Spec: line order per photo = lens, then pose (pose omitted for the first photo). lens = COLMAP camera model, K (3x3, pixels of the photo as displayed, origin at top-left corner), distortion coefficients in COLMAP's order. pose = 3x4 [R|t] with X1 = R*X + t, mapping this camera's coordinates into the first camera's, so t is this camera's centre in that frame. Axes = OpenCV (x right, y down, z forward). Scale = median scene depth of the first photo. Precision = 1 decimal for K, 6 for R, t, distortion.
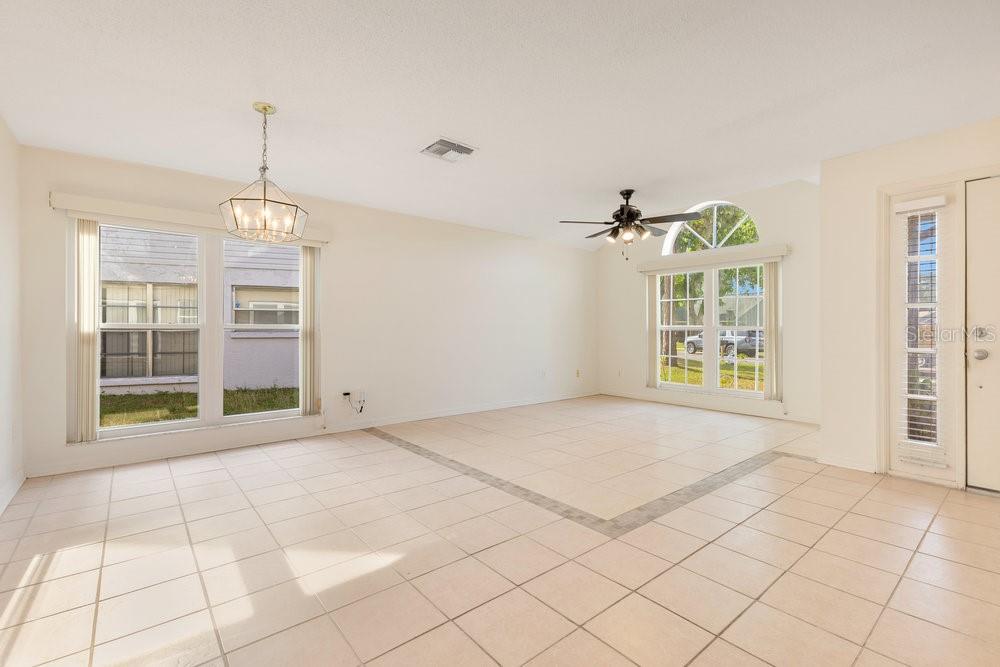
lens RADIAL K [[451.2, 0, 495.7], [0, 451.2, 332.0], [0, 0, 1]] dist [0.004970, 0.001758]
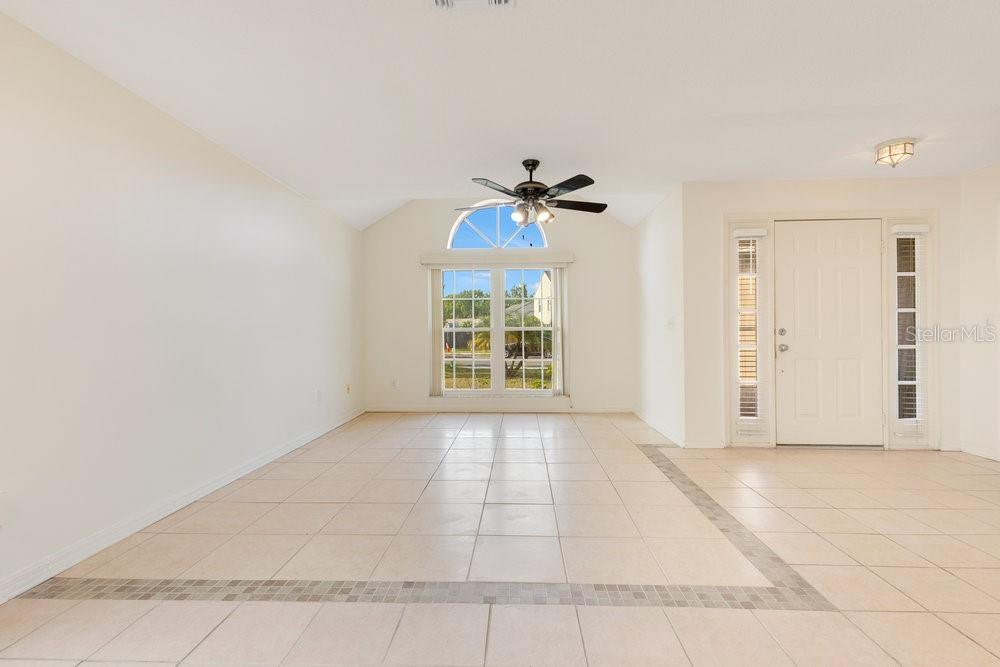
lens RADIAL K [[451.2, 0, 503.4], [0, 451.2, 327.1], [0, 0, 1]] dist [0.004970, 0.001758]
pose [[0.658023, 0.004617, 0.752984, -0.495003], [0.007118, 0.999898, -0.012351, -0.001744], [-0.752964, 0.013487, 0.657923, 0.686946]]
